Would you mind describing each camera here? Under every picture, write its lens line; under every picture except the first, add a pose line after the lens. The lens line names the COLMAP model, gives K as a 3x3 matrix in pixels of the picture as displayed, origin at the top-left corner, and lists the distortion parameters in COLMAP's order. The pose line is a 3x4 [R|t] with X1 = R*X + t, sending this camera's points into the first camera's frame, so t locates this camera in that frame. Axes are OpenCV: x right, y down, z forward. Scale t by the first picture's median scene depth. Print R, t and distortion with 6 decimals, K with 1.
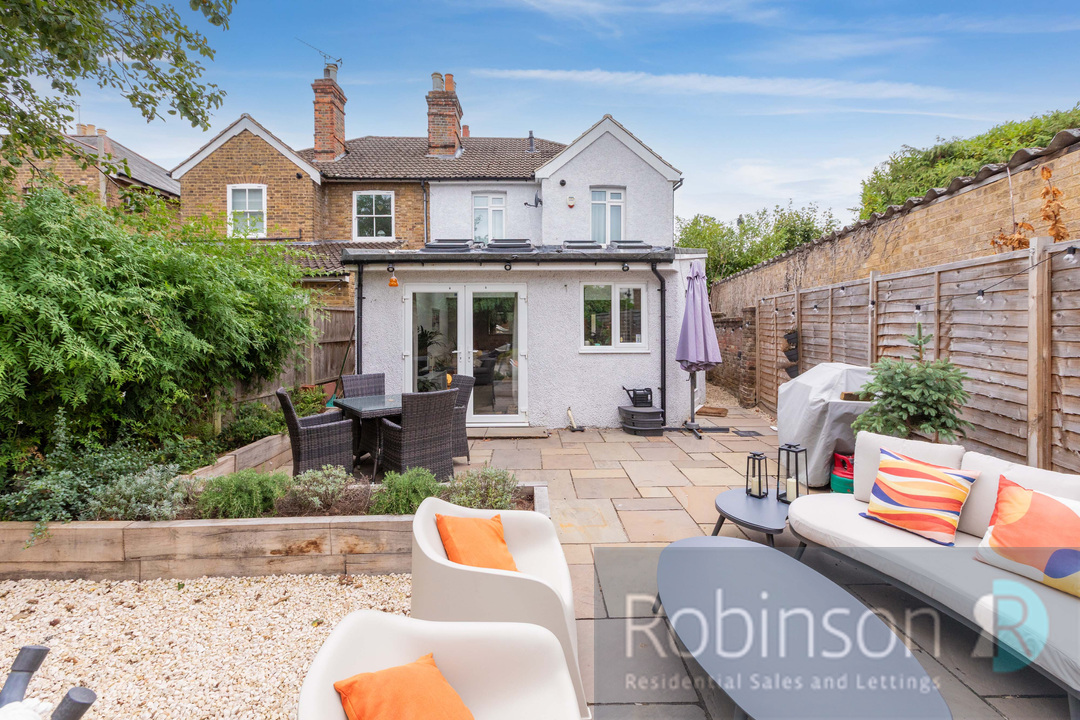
lens RADIAL K [[474.4, 0, 539.5], [0, 474.4, 337.1], [0, 0, 1]] dist [0.000567, 0.000038]
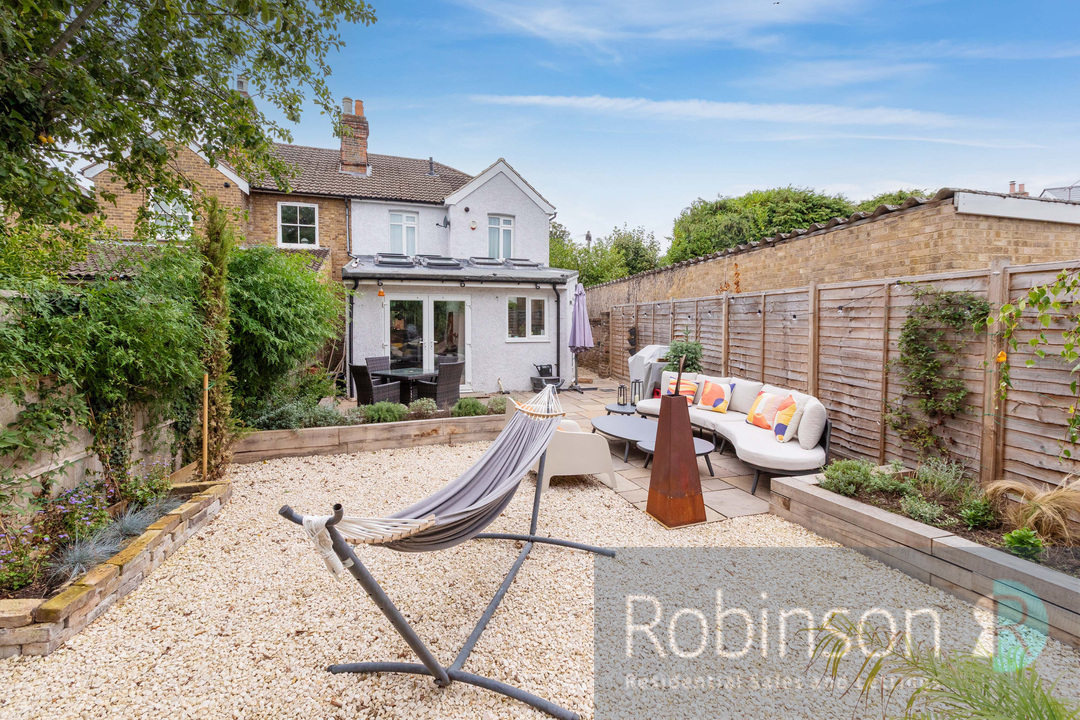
lens RADIAL K [[472.1, 0, 536.0], [0, 472.1, 356.3], [0, 0, 1]] dist [-0.002381, 0.000370]
pose [[0.952629, -0.018223, 0.303587, -0.278488], [0.003038, 0.998724, 0.050415, 0.002436], [-0.304119, -0.047105, 0.951469, -0.451501]]
